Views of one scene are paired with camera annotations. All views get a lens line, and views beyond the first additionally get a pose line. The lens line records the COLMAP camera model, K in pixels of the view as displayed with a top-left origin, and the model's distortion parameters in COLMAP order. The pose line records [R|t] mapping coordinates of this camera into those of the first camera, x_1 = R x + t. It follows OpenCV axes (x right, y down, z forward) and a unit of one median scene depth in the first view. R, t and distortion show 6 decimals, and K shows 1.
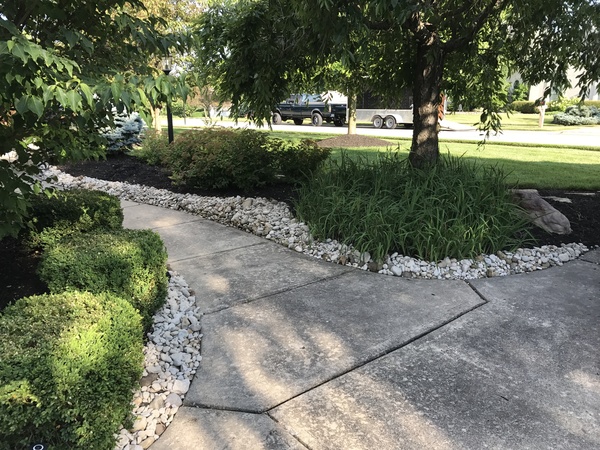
lens RADIAL K [[486.3, 0, 300.0], [0, 486.3, 225.0], [0, 0, 1]] dist [0.012196, -0.000016]
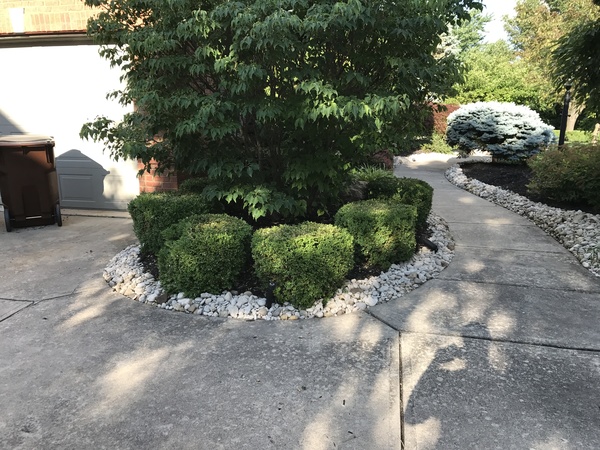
lens RADIAL K [[486.3, 0, 300.0], [0, 486.3, 225.0], [0, 0, 1]] dist [0.012196, -0.000016]
pose [[0.609100, 0.181087, -0.772143, 0.295374], [-0.202020, 0.976895, 0.069744, 0.014729], [0.766933, 0.113507, 0.631610, -0.062798]]
